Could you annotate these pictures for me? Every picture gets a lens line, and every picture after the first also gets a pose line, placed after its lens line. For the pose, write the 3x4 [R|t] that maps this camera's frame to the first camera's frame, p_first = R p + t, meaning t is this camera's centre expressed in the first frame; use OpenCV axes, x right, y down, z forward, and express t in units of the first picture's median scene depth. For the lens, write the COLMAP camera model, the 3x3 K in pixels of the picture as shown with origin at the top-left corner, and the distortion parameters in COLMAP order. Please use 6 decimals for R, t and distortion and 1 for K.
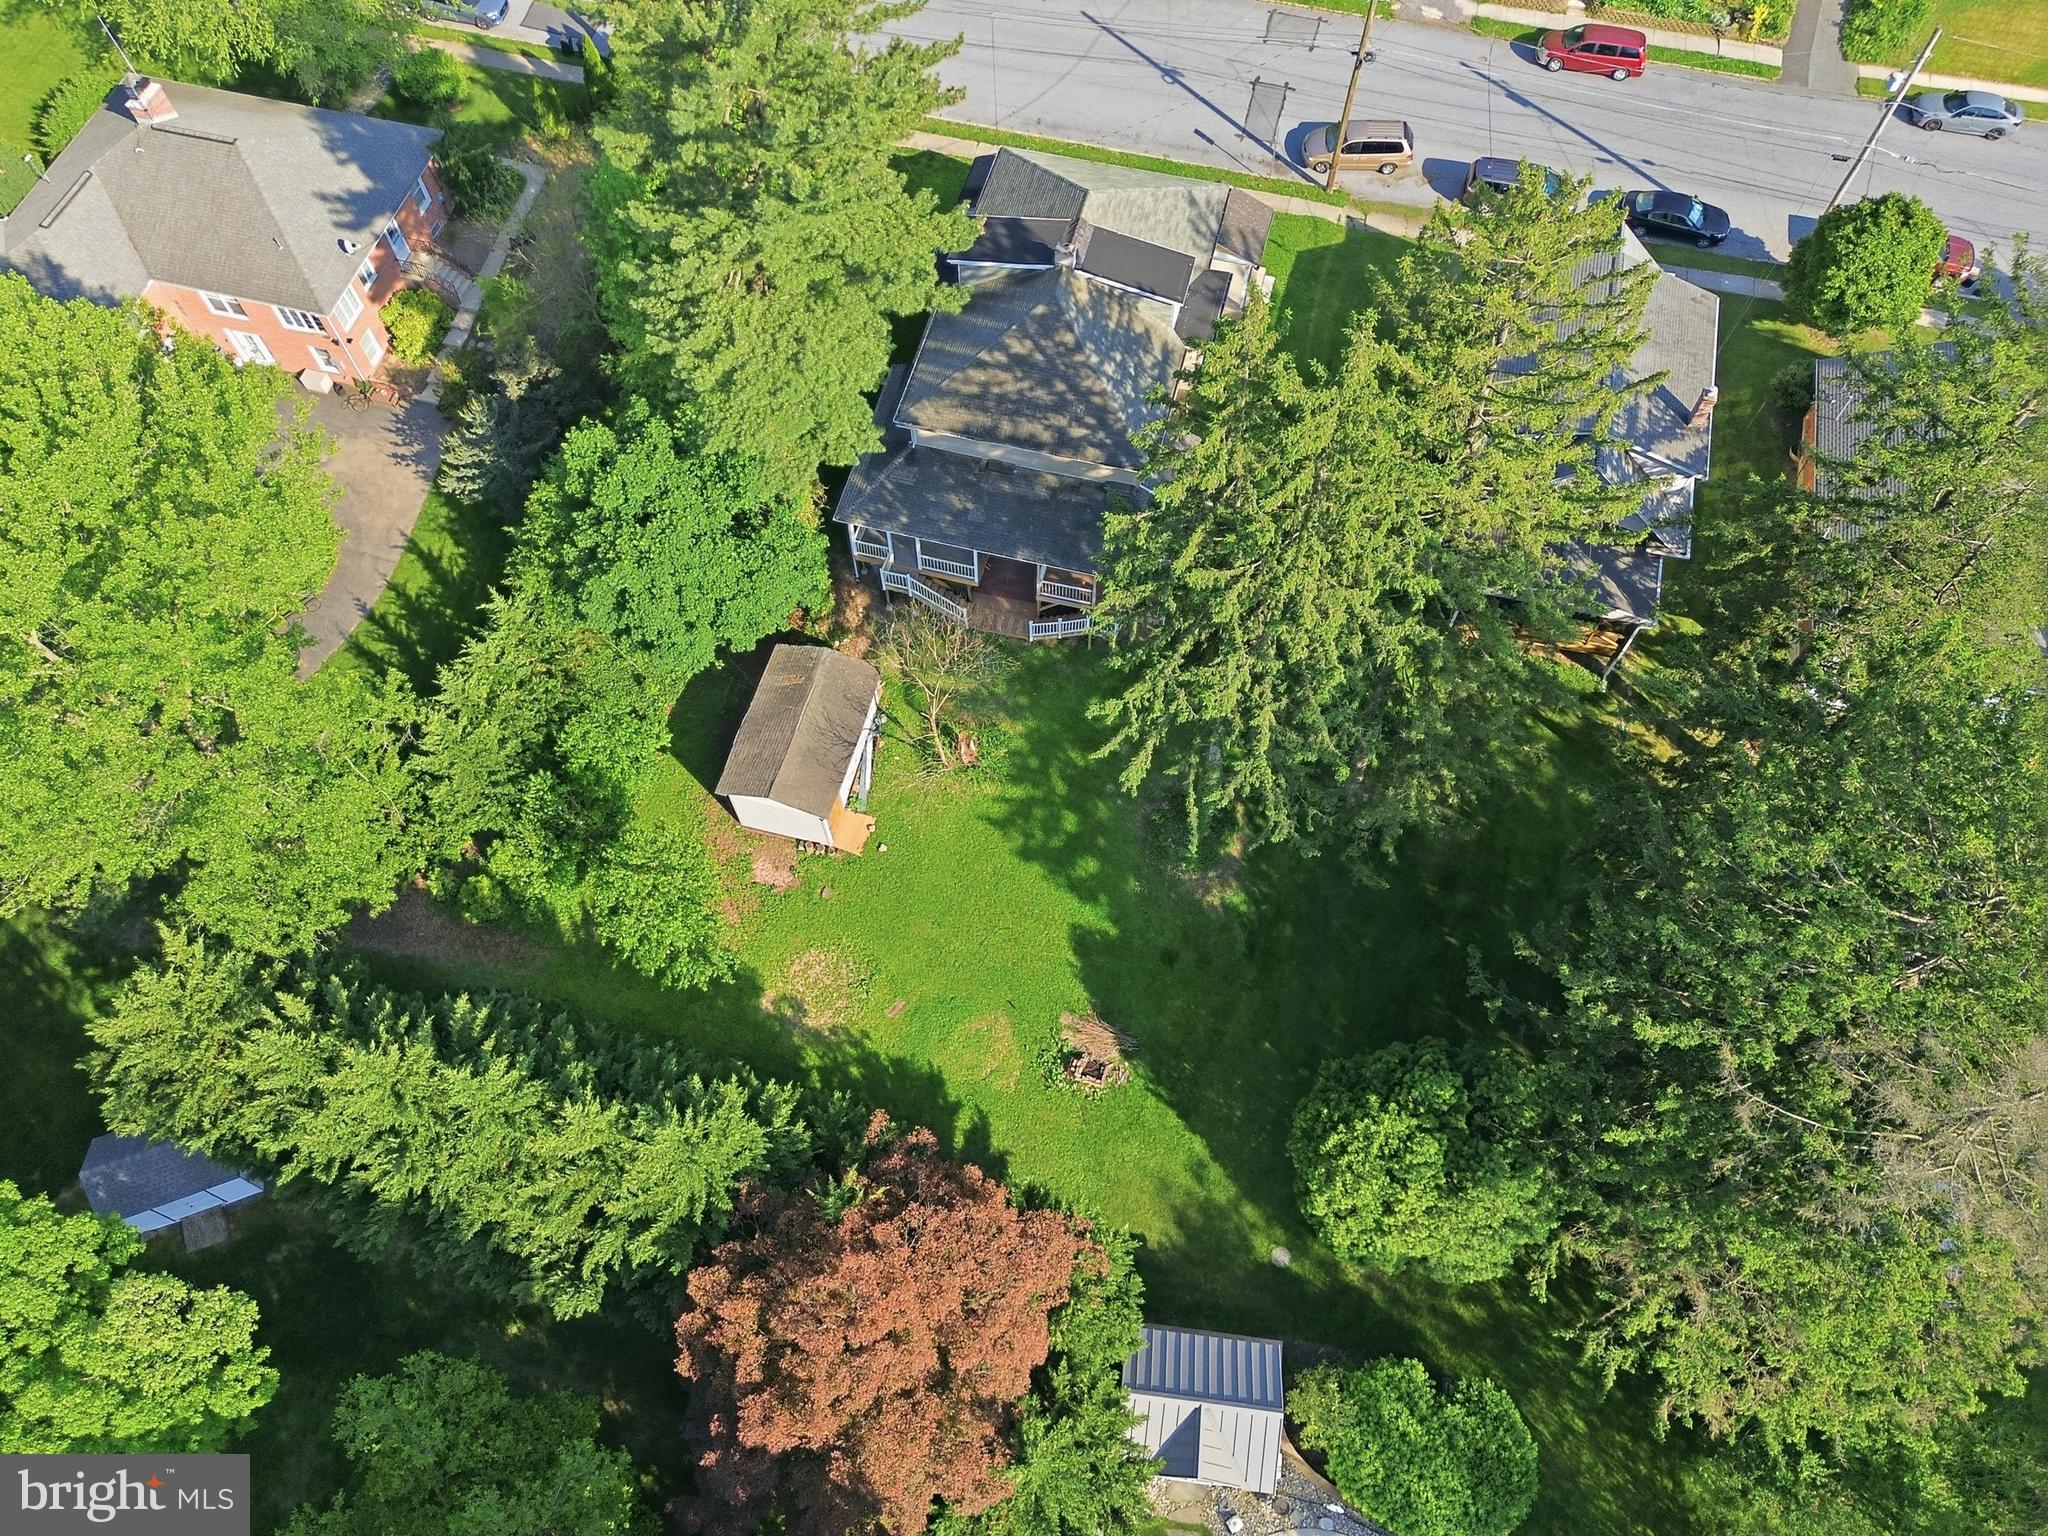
lens RADIAL K [[1451.3, 0, 1024.0], [0, 1451.3, 768.0], [0, 0, 1]] dist [0.056796, -0.045307]
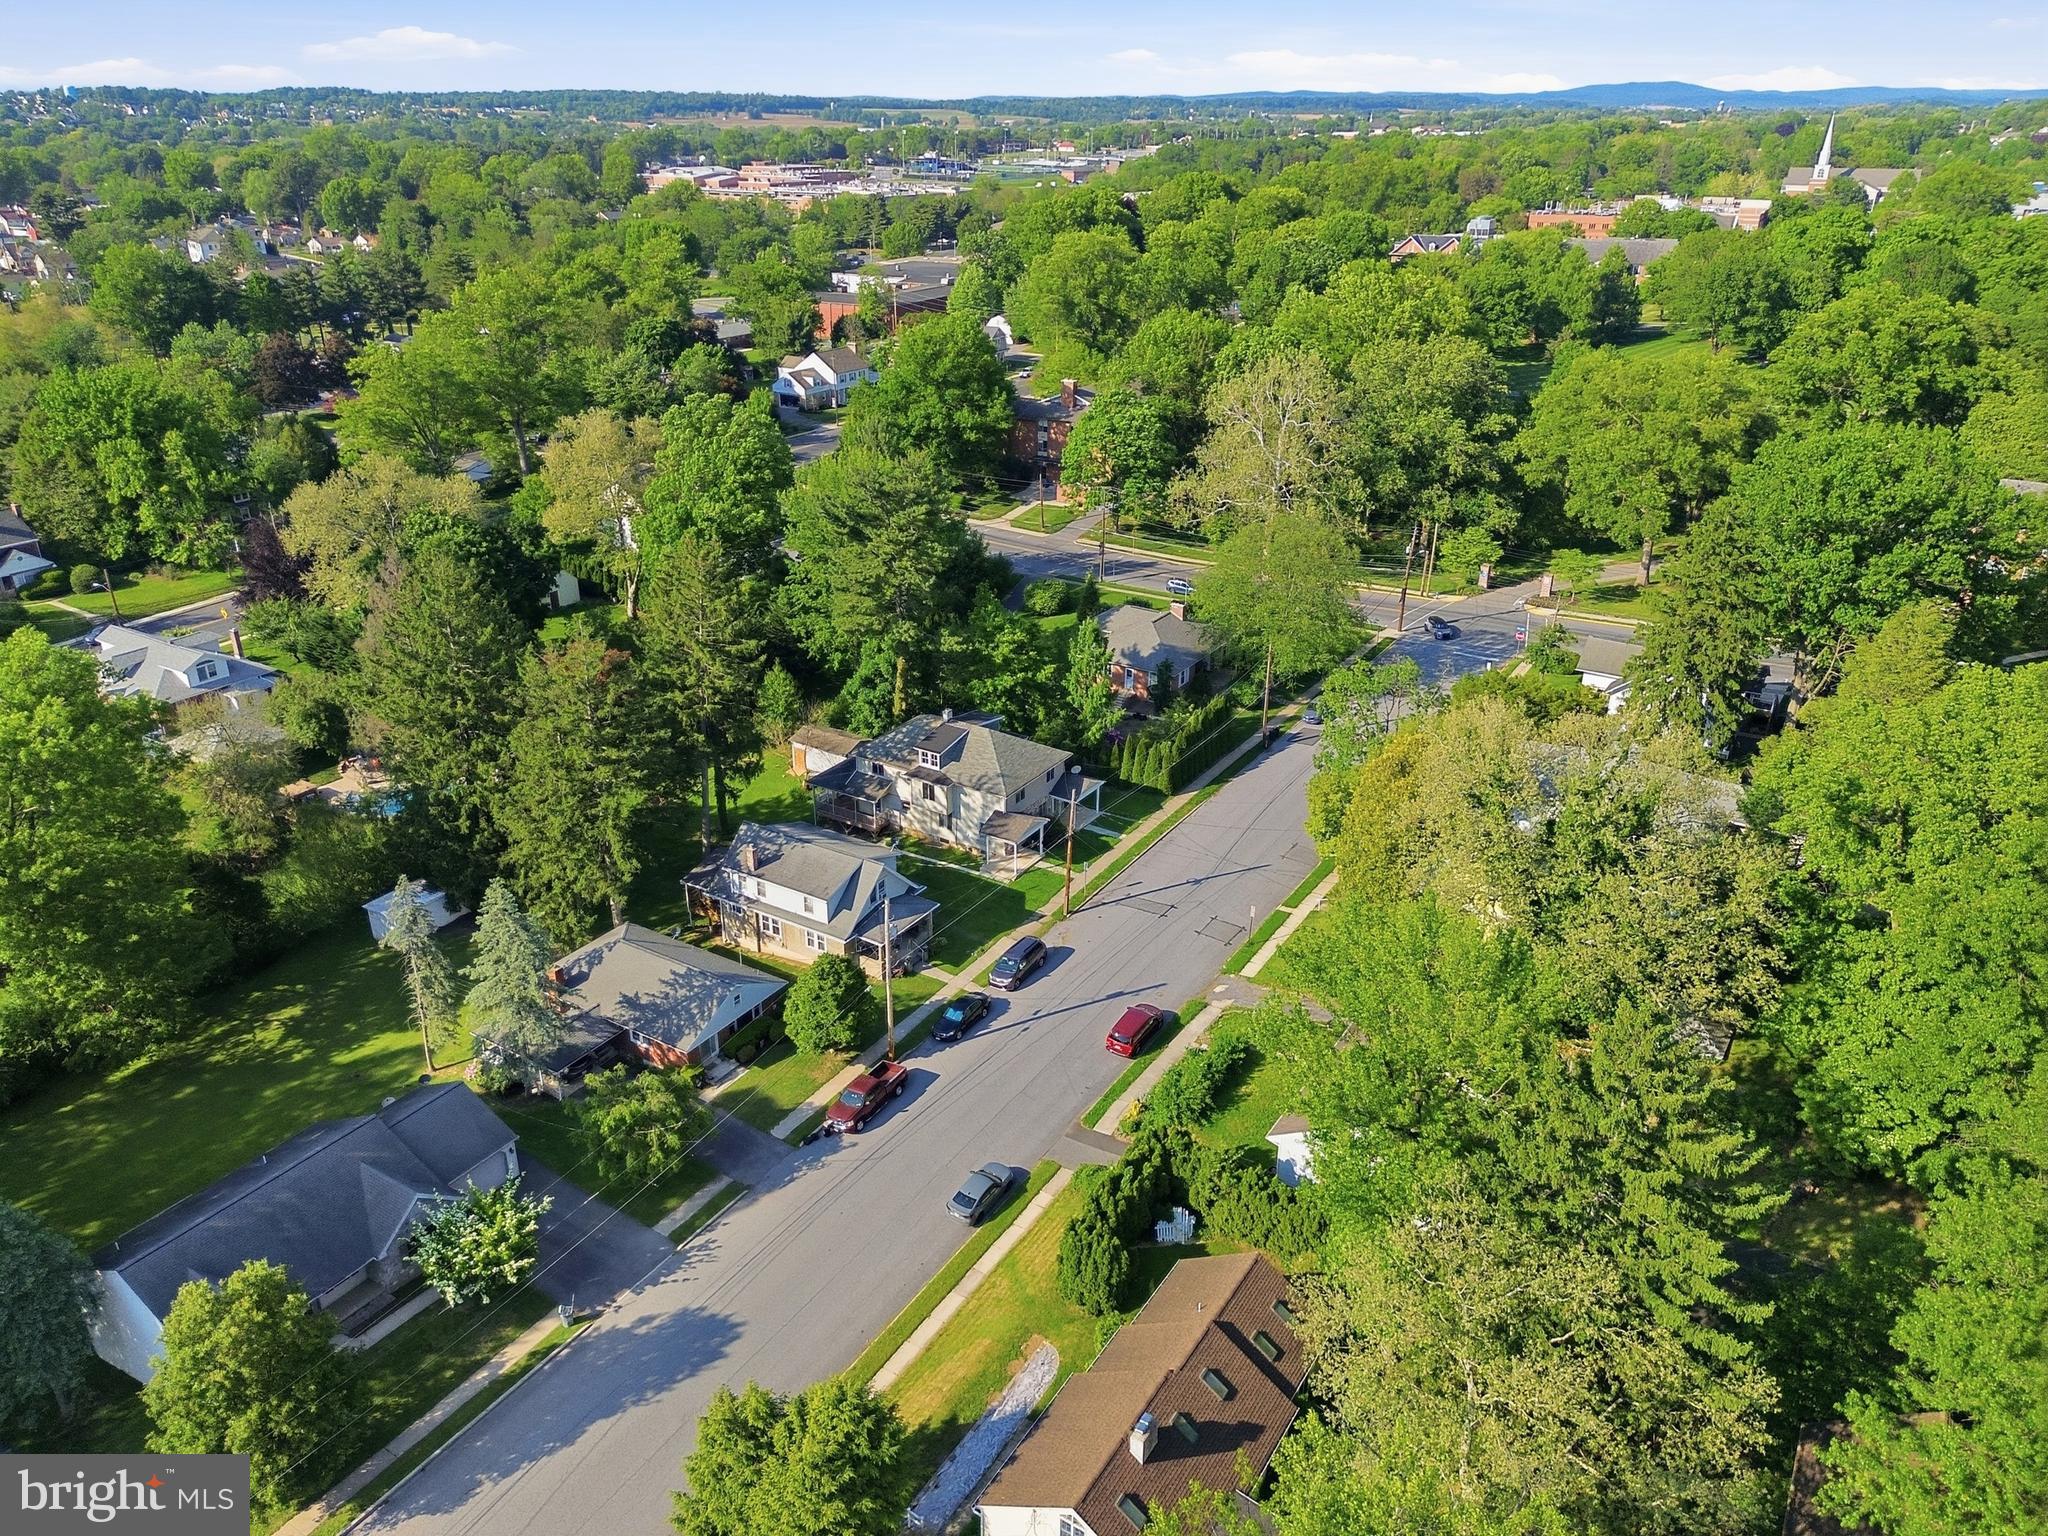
lens RADIAL K [[1451.3, 0, 1024.0], [0, 1451.3, 768.0], [0, 0, 1]] dist [0.056796, -0.045307]
pose [[-0.308282, 0.410248, -0.858288, 1.451426], [-0.830614, 0.323729, 0.453079, -1.080346], [0.463728, 0.852582, 0.240958, 0.459053]]
